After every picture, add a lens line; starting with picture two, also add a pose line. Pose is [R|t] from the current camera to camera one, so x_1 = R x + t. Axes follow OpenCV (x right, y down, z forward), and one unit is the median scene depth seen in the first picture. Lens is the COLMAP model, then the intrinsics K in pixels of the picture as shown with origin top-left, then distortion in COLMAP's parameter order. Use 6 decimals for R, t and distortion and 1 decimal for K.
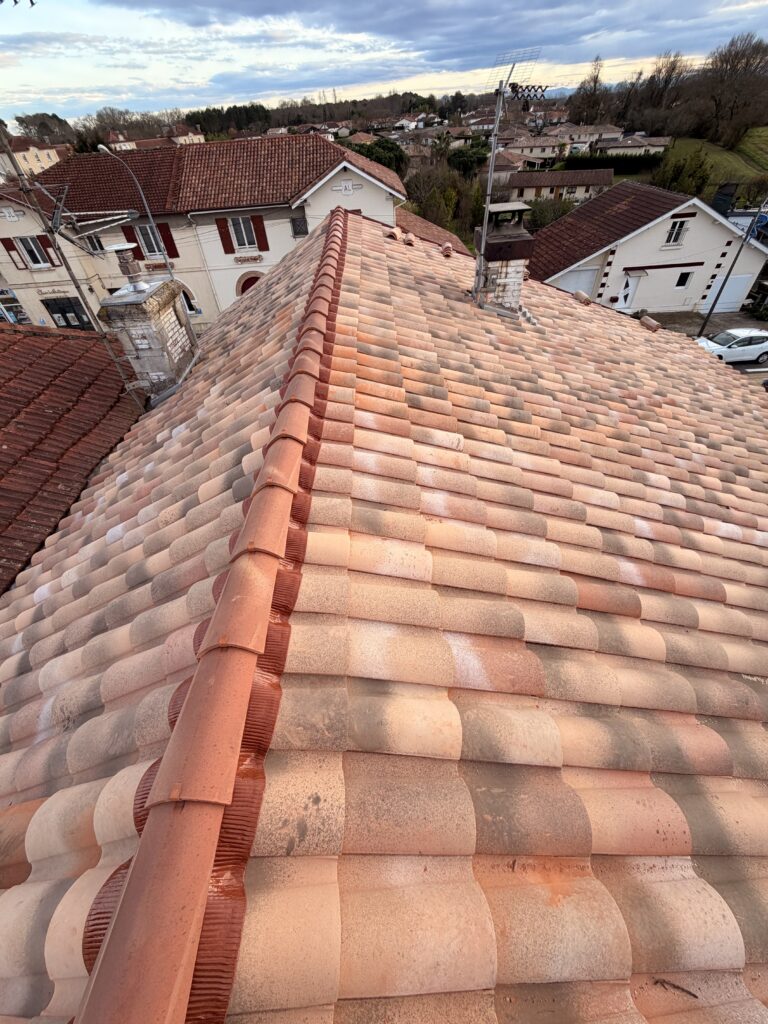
lens RADIAL K [[401.2, 0, 385.0], [0, 401.2, 510.5], [0, 0, 1]] dist [0.000378, -0.000858]
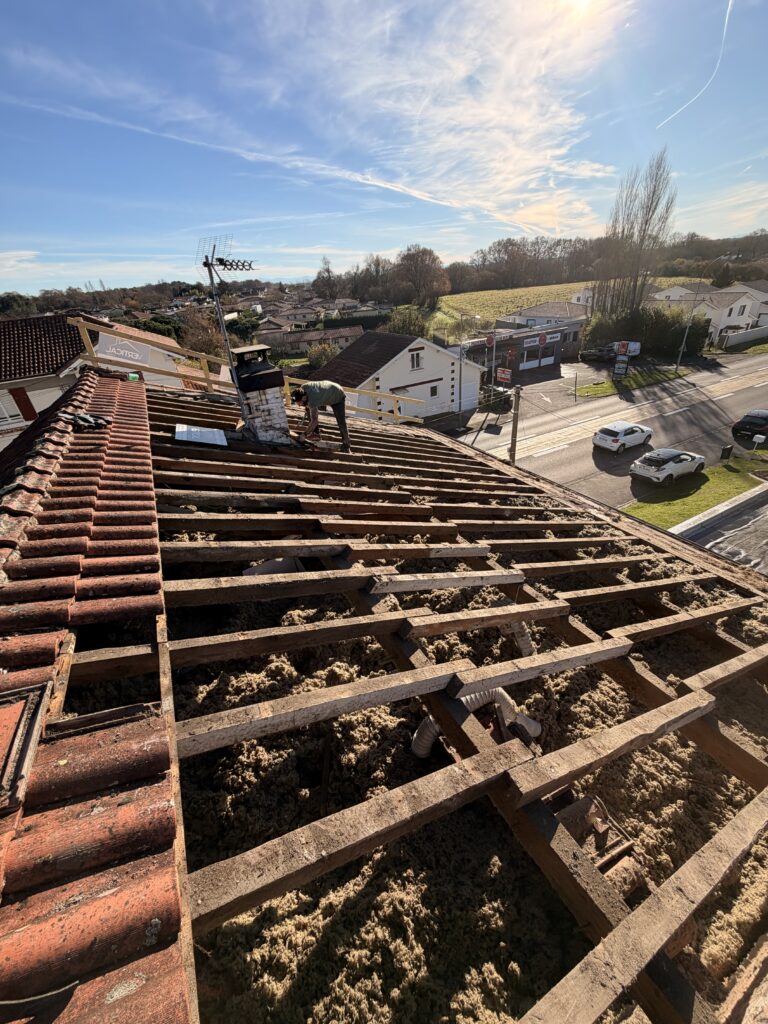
lens RADIAL K [[401.2, 0, 385.7], [0, 401.2, 512.8], [0, 0, 1]] dist [0.000378, -0.000858]
pose [[0.896044, -0.235056, 0.376635, 0.120943], [0.330506, 0.919597, -0.212384, 0.023364], [-0.296430, 0.314785, 0.901687, 0.030855]]
